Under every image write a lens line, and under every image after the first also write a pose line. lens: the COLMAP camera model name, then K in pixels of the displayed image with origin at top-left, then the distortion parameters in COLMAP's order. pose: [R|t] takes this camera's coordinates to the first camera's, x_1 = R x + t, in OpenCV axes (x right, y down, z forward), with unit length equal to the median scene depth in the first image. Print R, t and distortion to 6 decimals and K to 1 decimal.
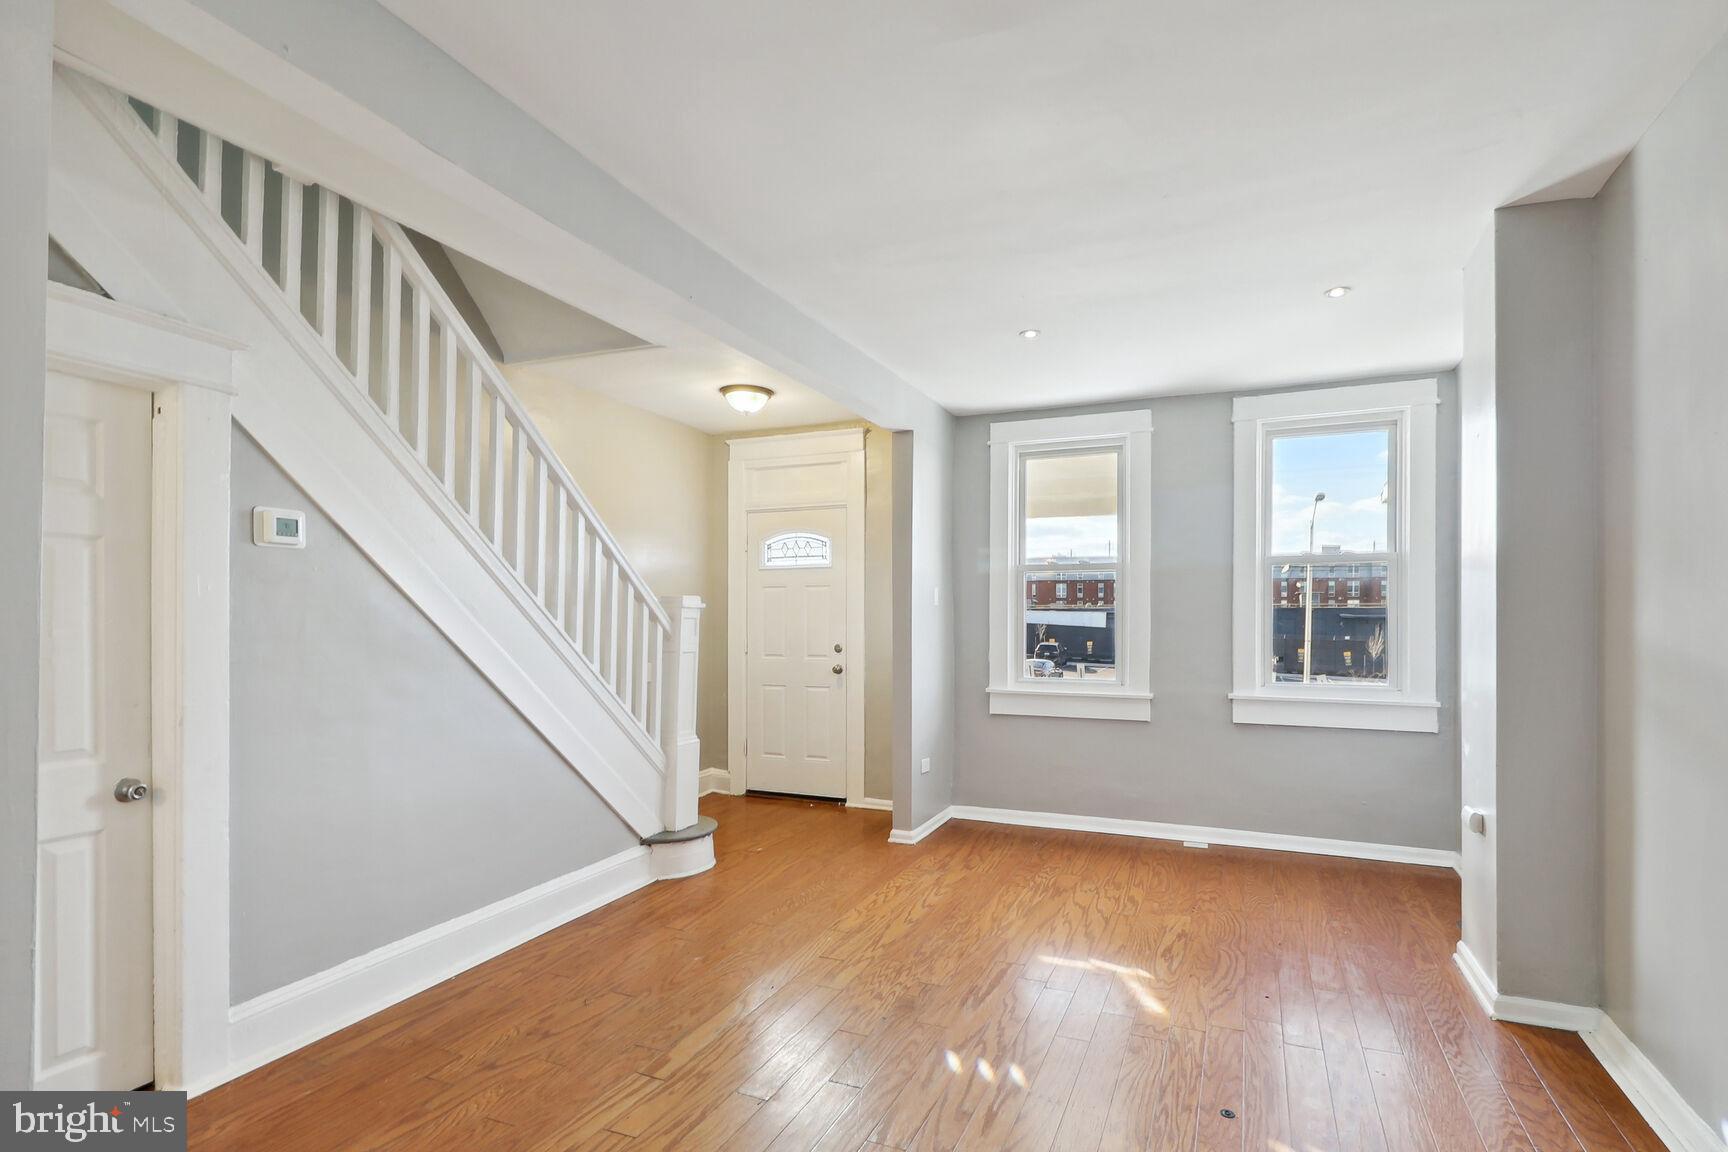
lens RADIAL K [[830.9, 0, 878.1], [0, 830.9, 631.8], [0, 0, 1]] dist [0.013394, -0.003952]
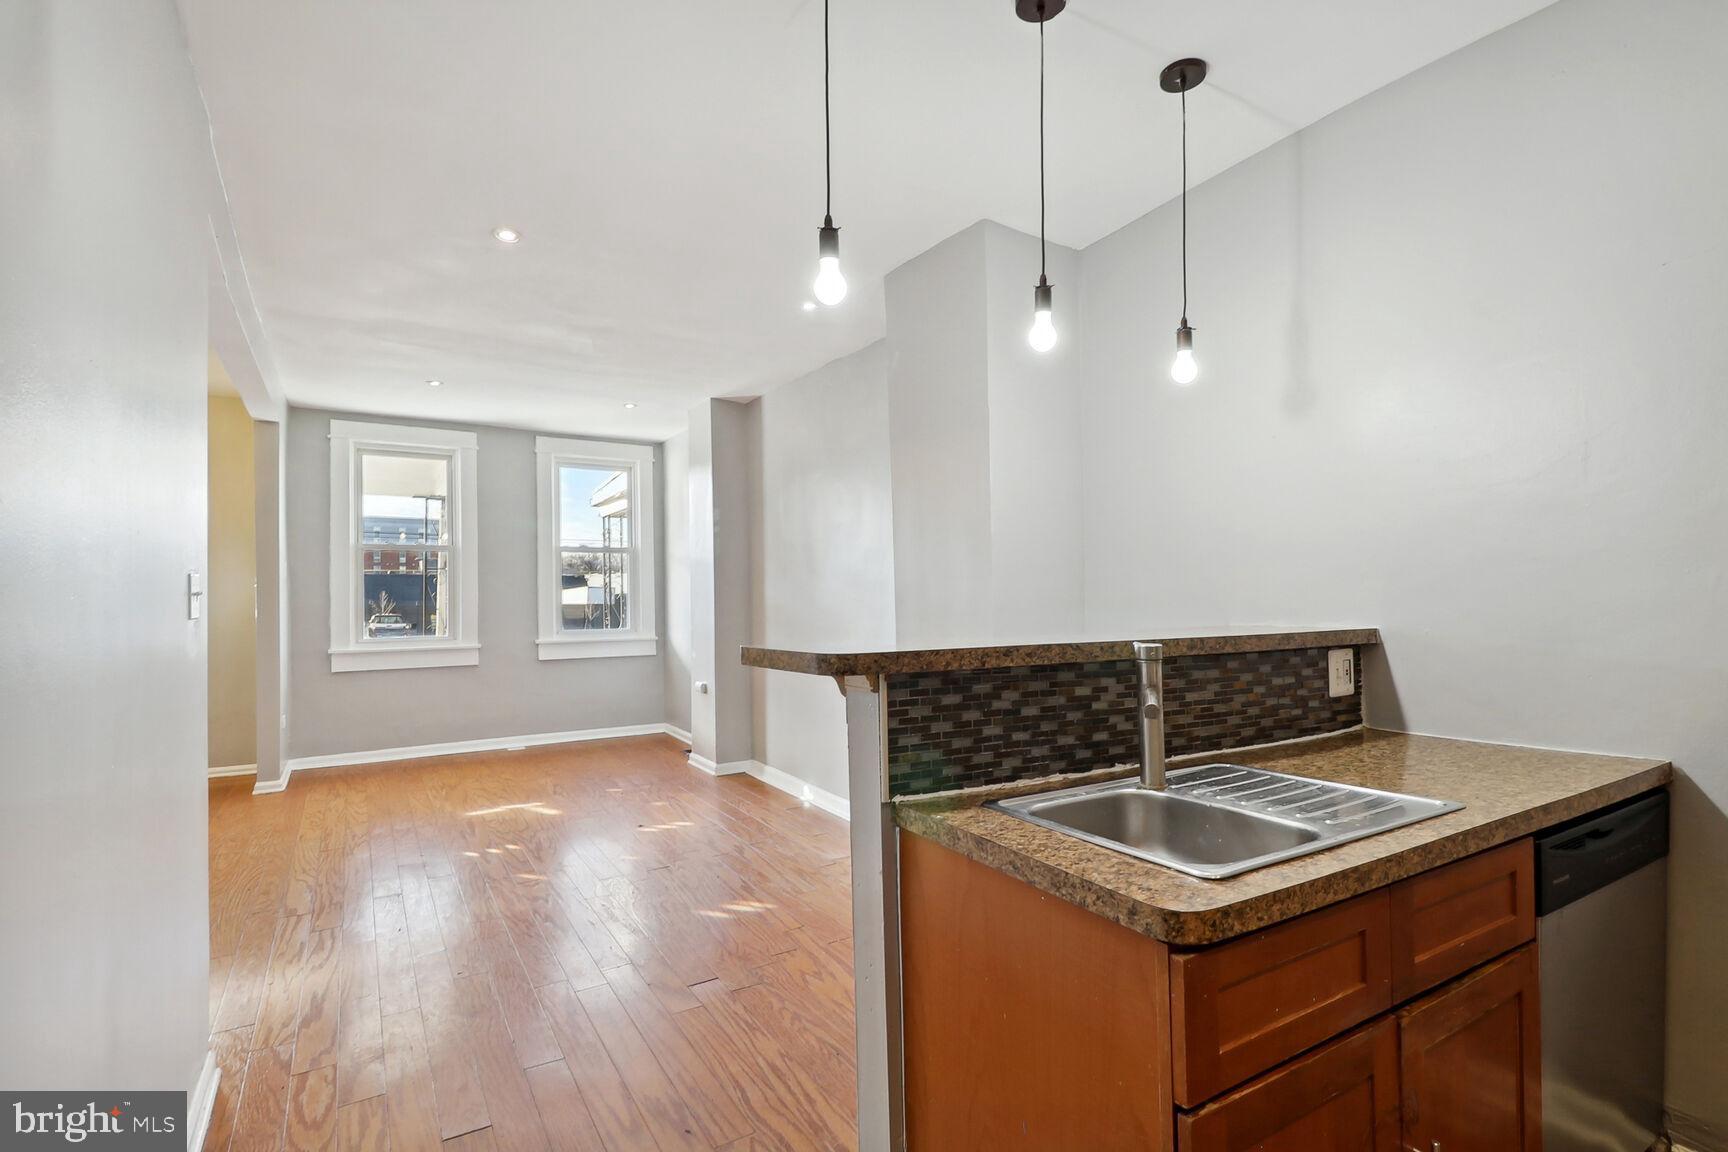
lens RADIAL K [[830.9, 0, 879.0], [0, 830.9, 575.1], [0, 0, 1]] dist [0.013394, -0.003952]
pose [[0.565279, 0.008833, 0.824853, -0.452650], [0.014465, 0.999683, -0.020619, -0.000438], [-0.824773, 0.023587, 0.564972, -0.320461]]
